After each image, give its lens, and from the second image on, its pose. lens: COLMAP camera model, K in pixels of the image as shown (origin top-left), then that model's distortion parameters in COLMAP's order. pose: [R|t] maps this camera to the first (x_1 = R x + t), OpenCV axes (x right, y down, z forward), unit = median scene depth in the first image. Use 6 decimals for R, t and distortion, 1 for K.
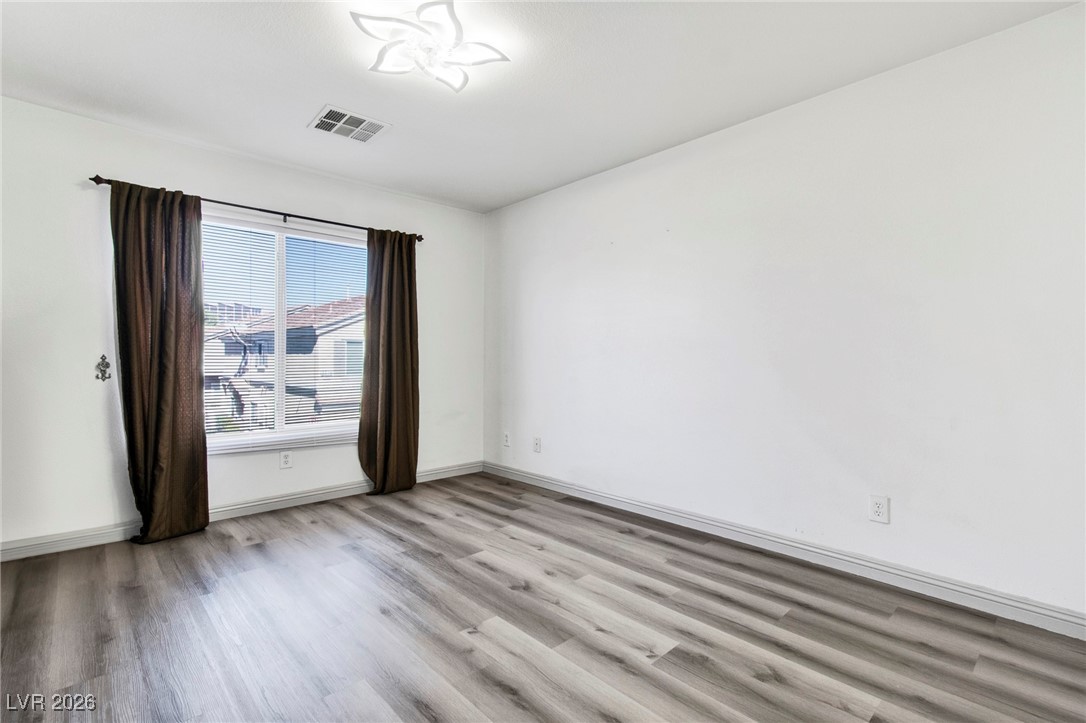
lens RADIAL K [[500.2, 0, 541.9], [0, 500.2, 357.4], [0, 0, 1]] dist [0.004385, -0.000392]
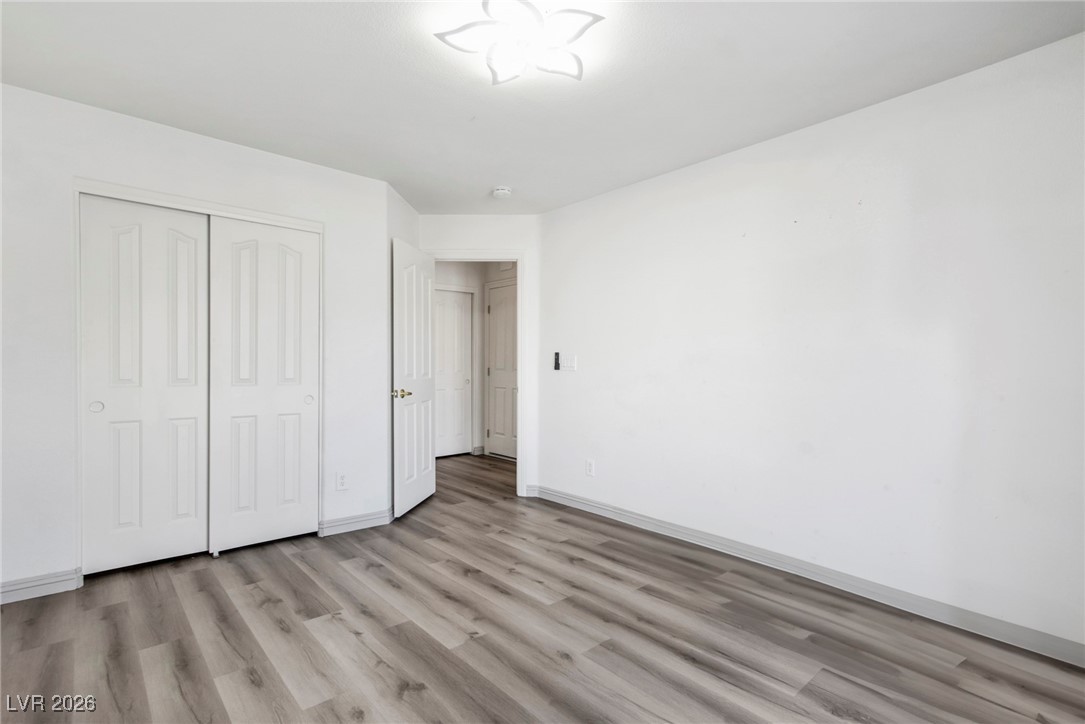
lens RADIAL K [[499.8, 0, 542.8], [0, 499.8, 364.8], [0, 0, 1]] dist [0.004385, -0.000392]
pose [[-0.999935, -0.008404, 0.007748, -0.293787], [-0.008411, 0.999964, -0.000934, -0.050737], [-0.007740, -0.000999, -0.999970, 2.102385]]
